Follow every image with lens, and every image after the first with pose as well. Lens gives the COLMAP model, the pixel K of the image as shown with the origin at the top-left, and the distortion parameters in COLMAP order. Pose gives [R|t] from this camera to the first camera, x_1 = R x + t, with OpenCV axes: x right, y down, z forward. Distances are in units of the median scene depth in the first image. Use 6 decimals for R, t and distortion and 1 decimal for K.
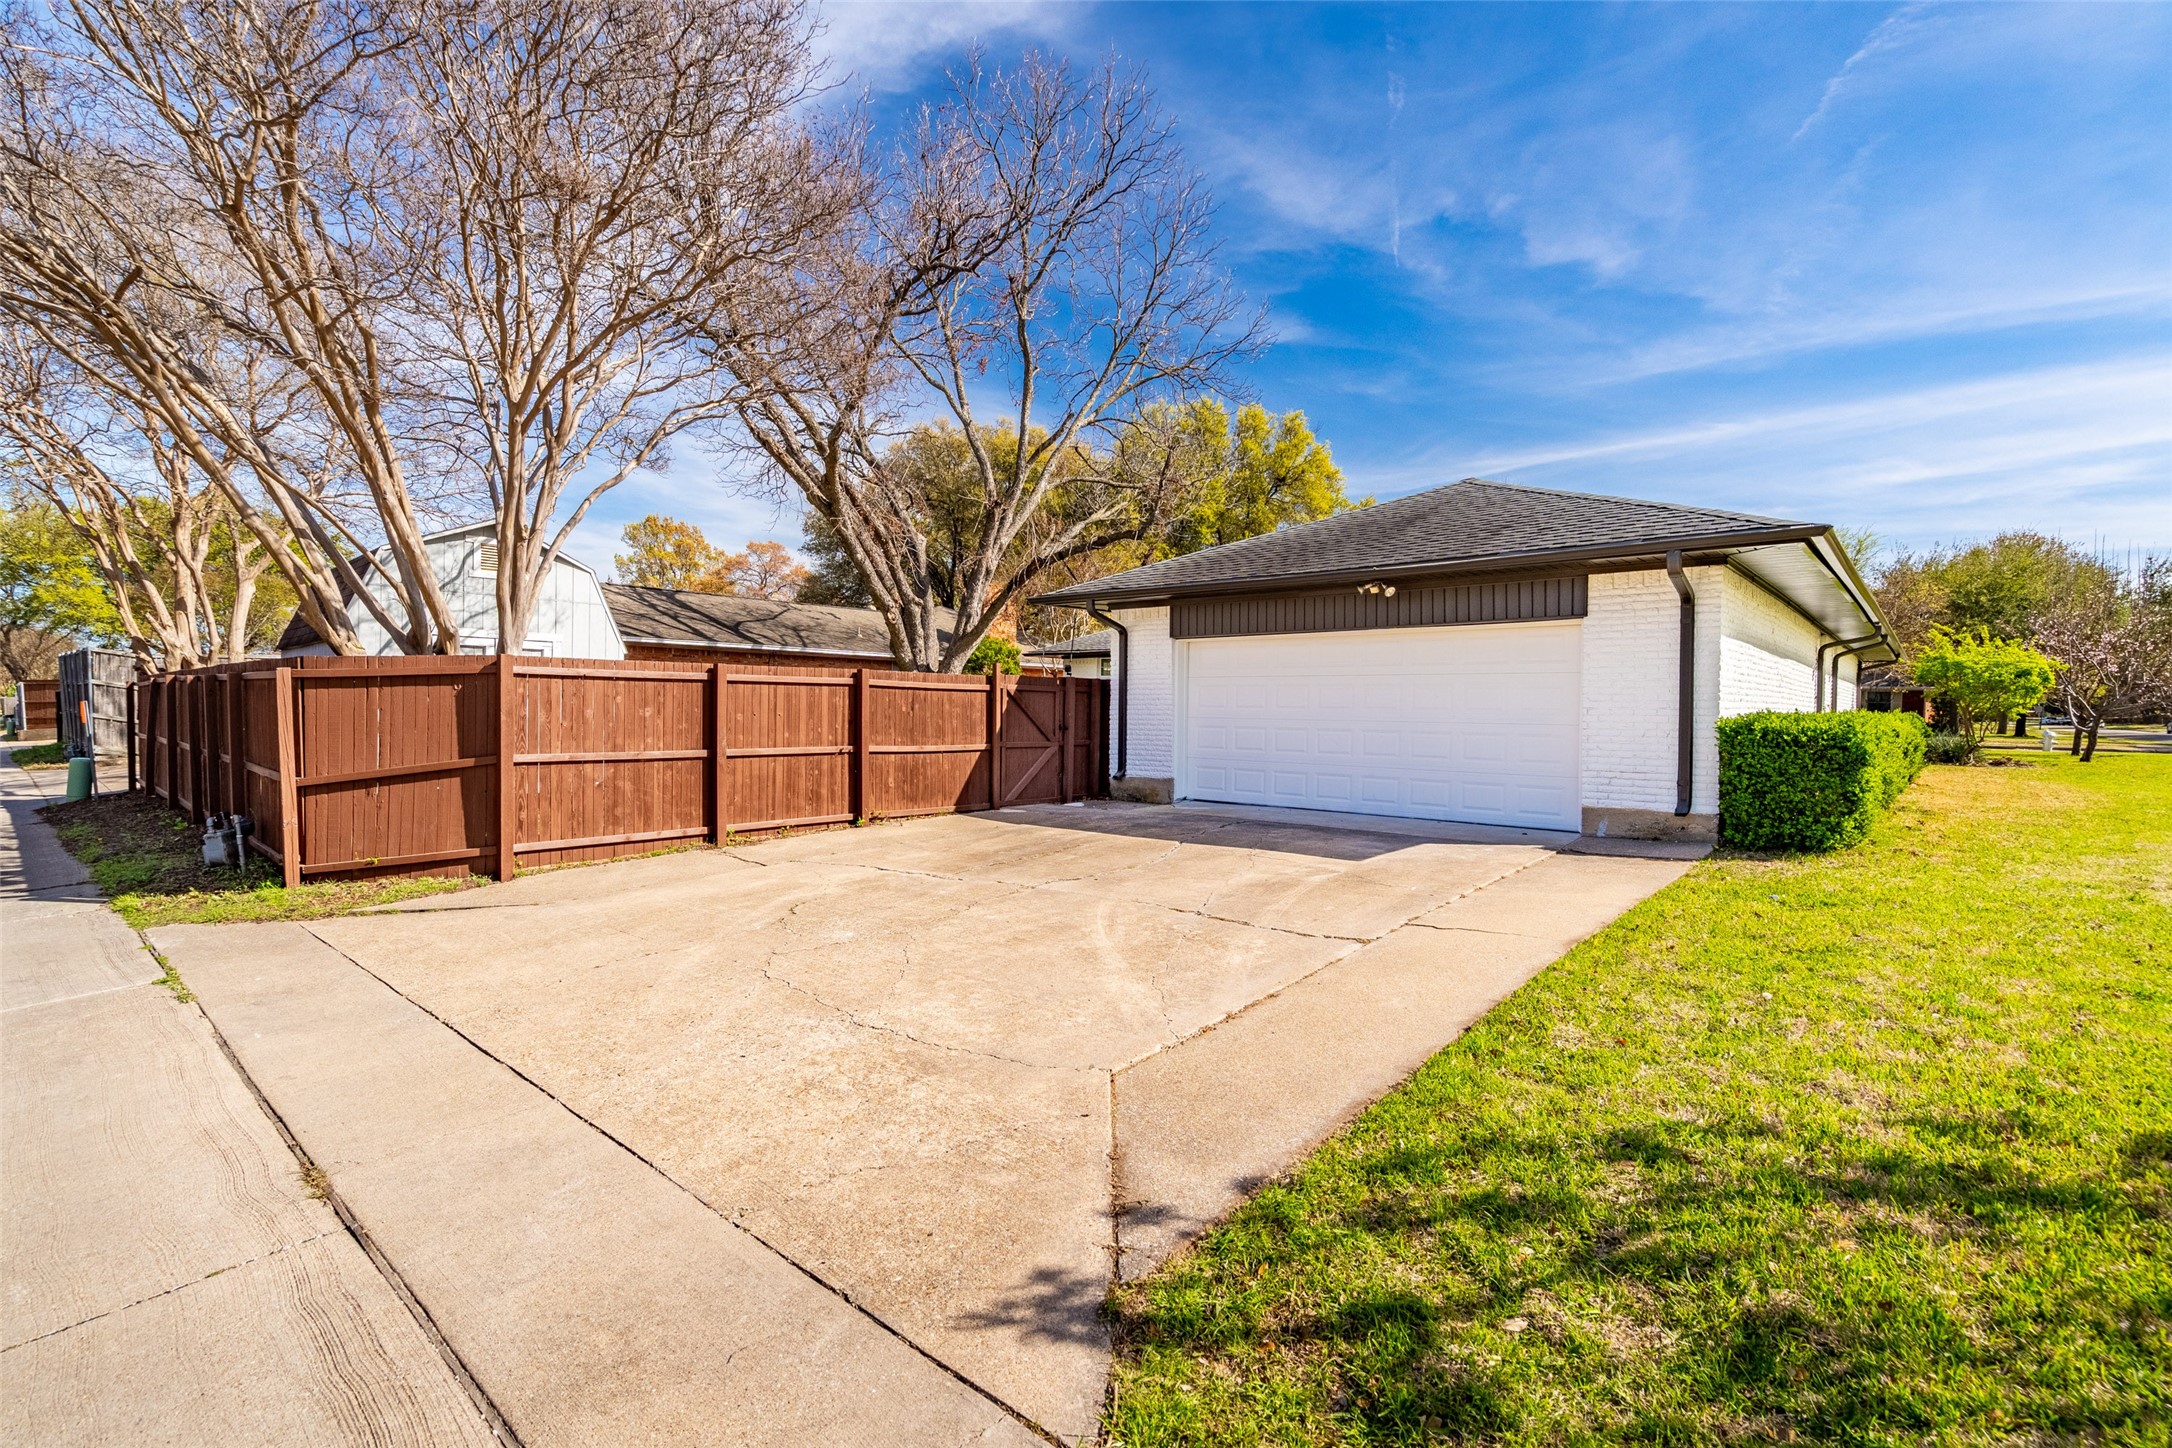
lens RADIAL K [[976.8, 0, 1088.7], [0, 976.8, 715.2], [0, 0, 1]] dist [0.000088, 0.000116]
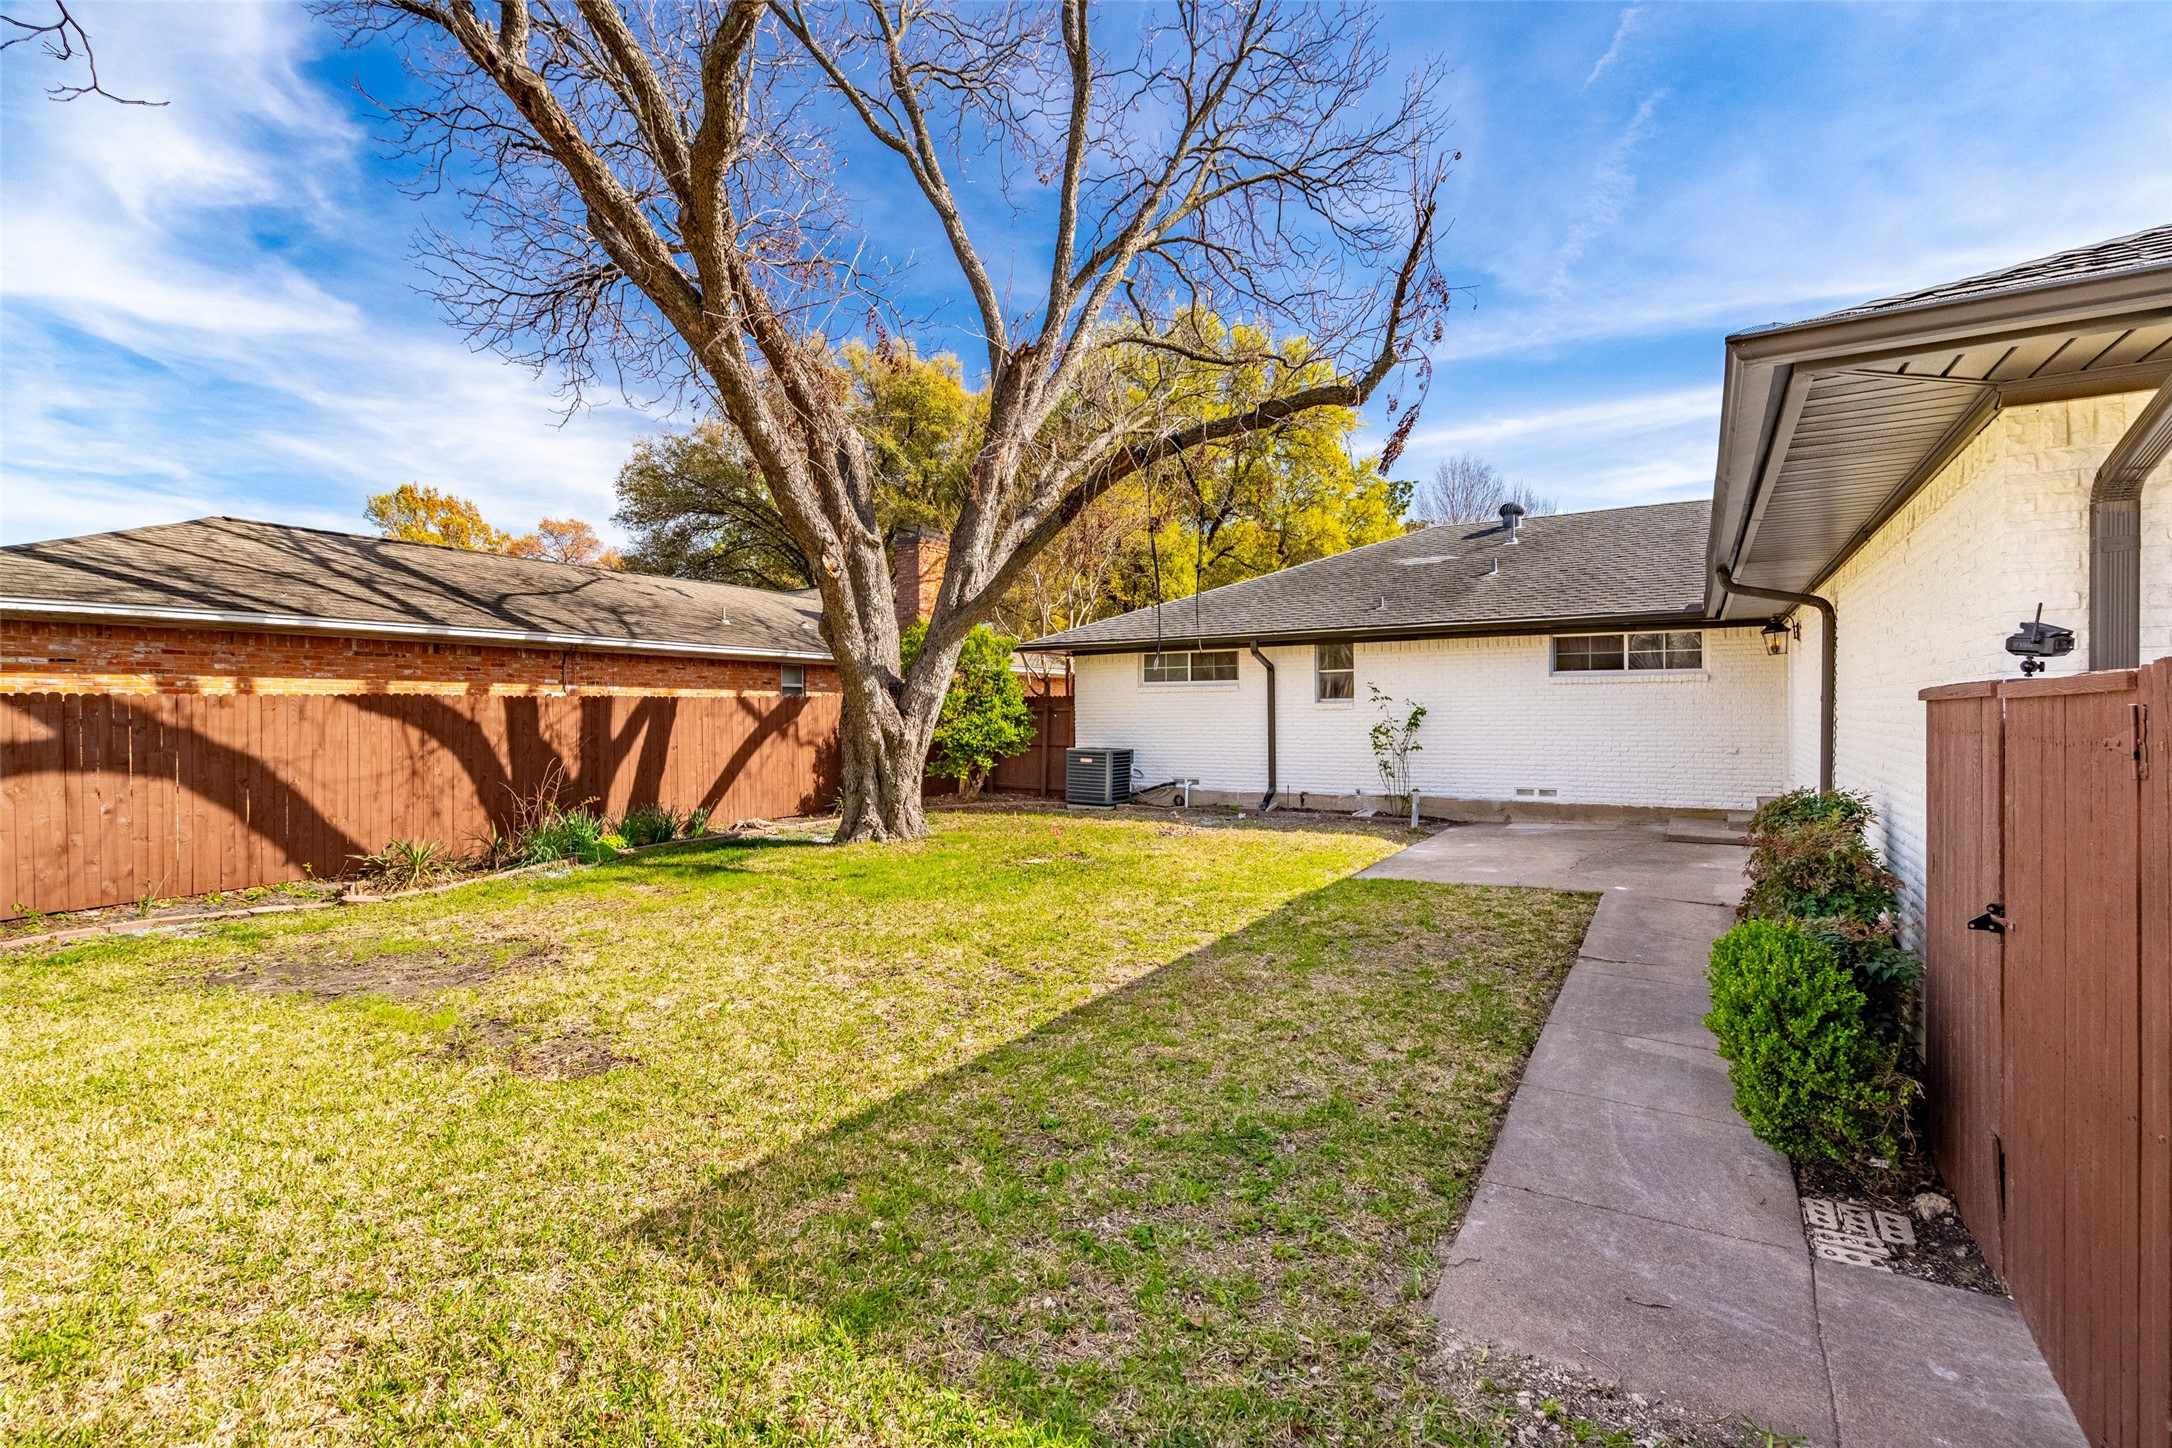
lens RADIAL K [[976.8, 0, 1088.7], [0, 976.8, 715.2], [0, 0, 1]] dist [0.000088, 0.000116]
pose [[0.986539, -0.022832, 0.161922, -0.126943], [0.024562, 0.999661, -0.008688, -0.015475], [-0.161669, 0.012548, 0.986765, 0.412778]]
